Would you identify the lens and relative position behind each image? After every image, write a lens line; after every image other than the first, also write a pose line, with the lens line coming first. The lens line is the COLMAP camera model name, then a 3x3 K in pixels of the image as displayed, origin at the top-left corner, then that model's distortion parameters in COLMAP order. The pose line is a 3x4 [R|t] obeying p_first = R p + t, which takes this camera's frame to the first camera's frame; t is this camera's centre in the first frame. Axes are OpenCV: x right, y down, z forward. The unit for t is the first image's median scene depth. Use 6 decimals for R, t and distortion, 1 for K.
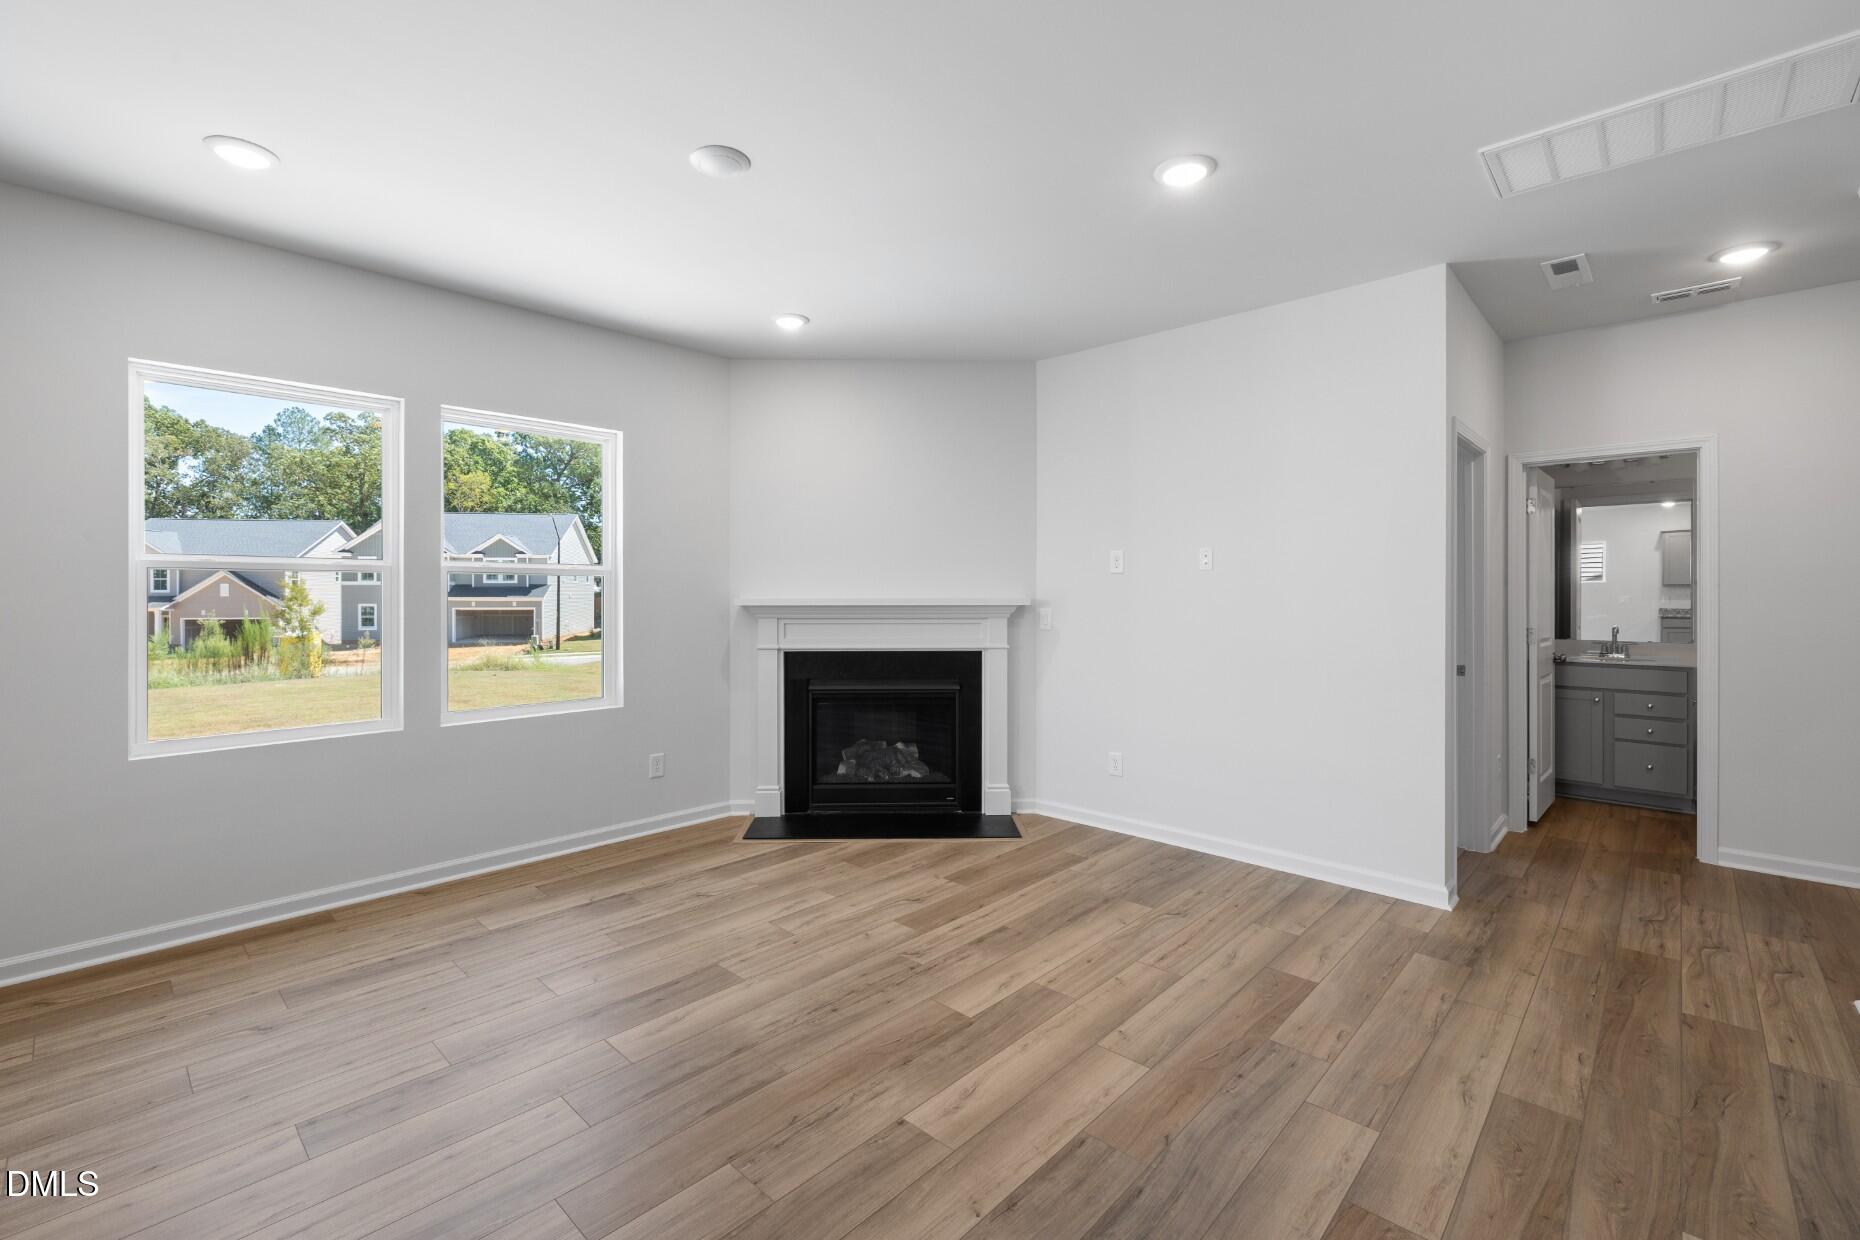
lens RADIAL K [[799.5, 0, 928.8], [0, 799.5, 595.4], [0, 0, 1]] dist [-0.000115, -0.000127]
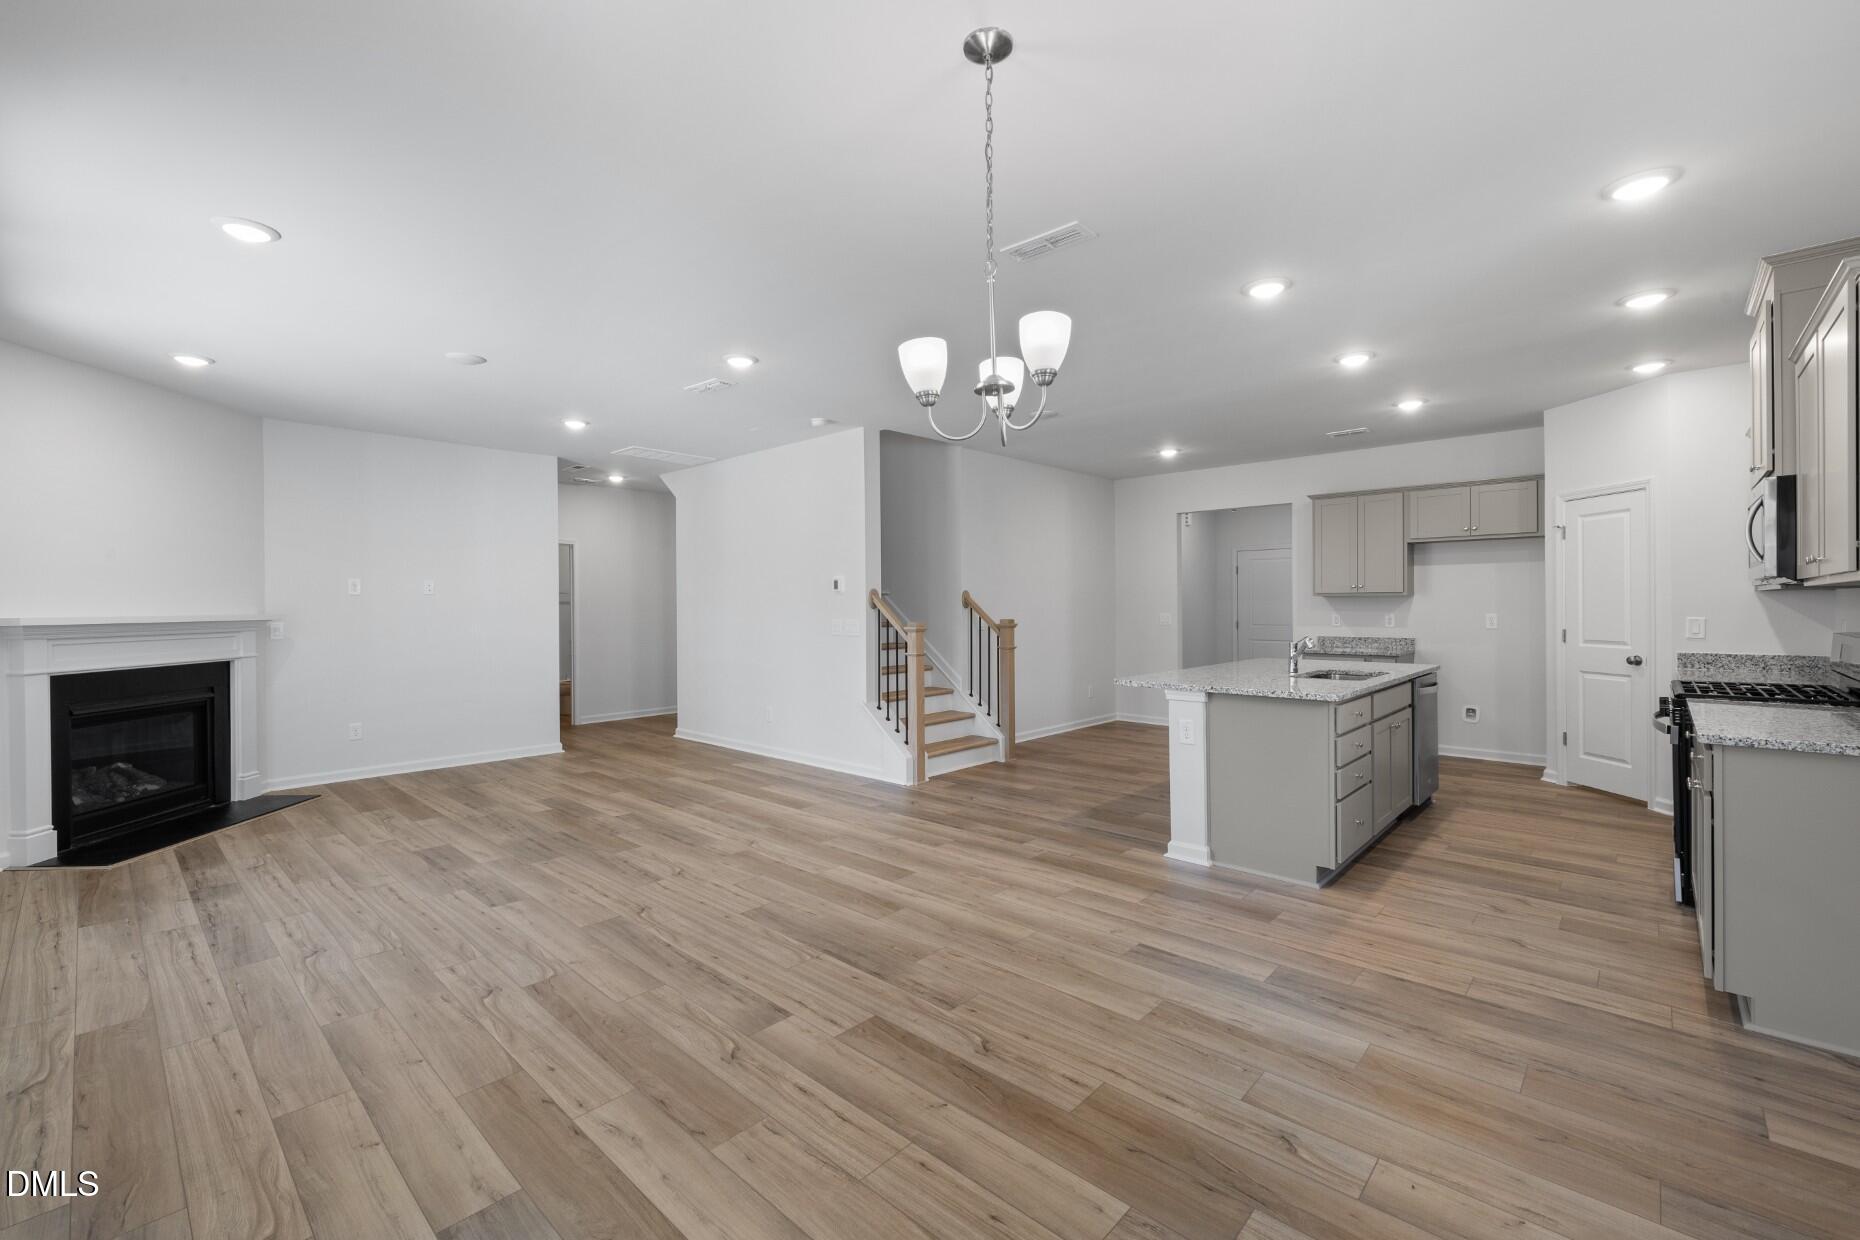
lens RADIAL K [[781.1, 0, 921.5], [0, 781.1, 607.3], [0, 0, 1]] dist [-0.000821, -0.000067]
pose [[-0.006422, -0.002686, 0.999976, -0.345439], [0.007404, 0.999969, 0.002733, -0.000824], [-0.999952, 0.007421, -0.006402, 0.006036]]
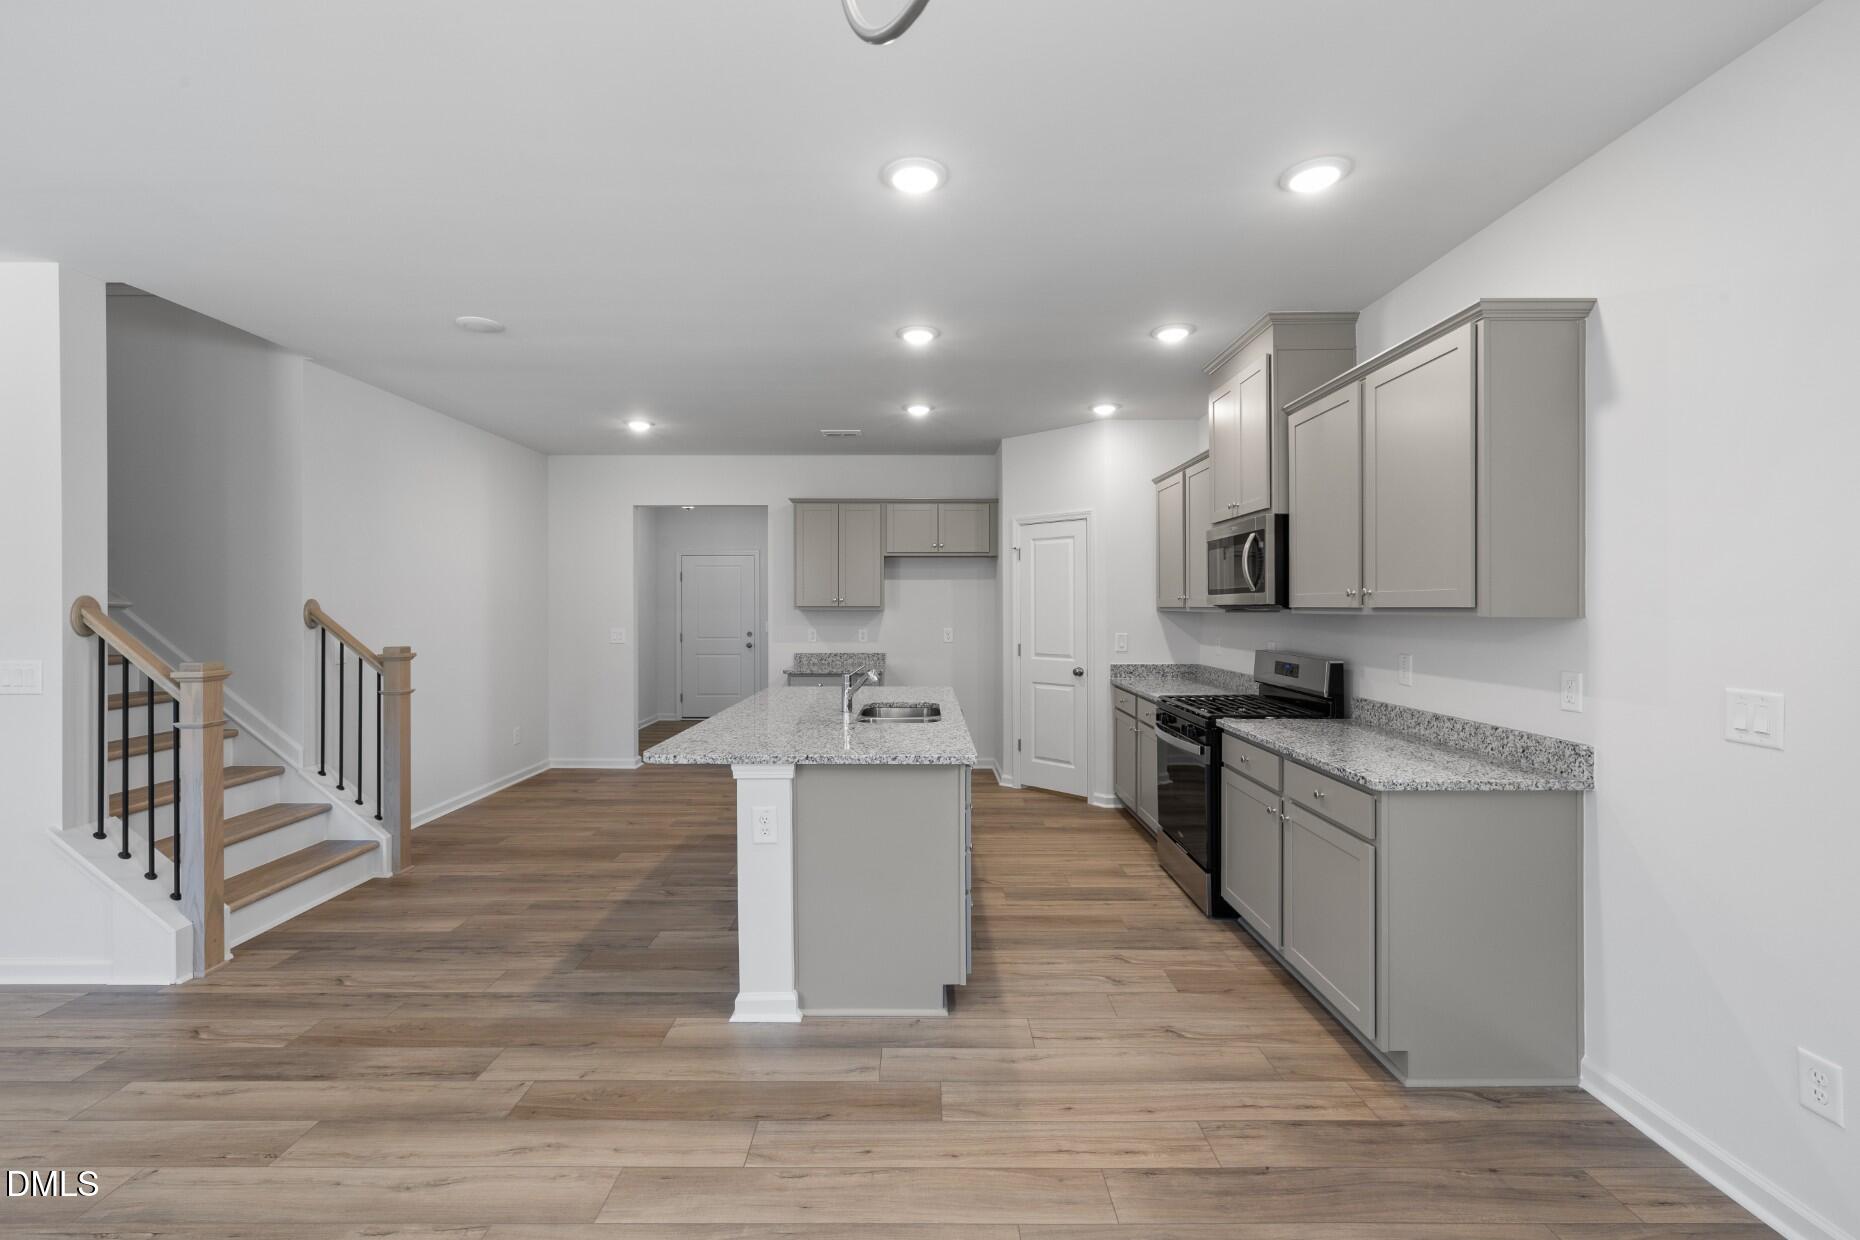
lens RADIAL K [[781.1, 0, 921.5], [0, 781.1, 607.3], [0, 0, 1]] dist [-0.000821, -0.000067]
pose [[-0.687160, -0.000430, 0.726506, -0.162545], [0.001613, 0.999996, 0.002118, -0.010349], [-0.726504, 0.002627, -0.687157, 0.012384]]
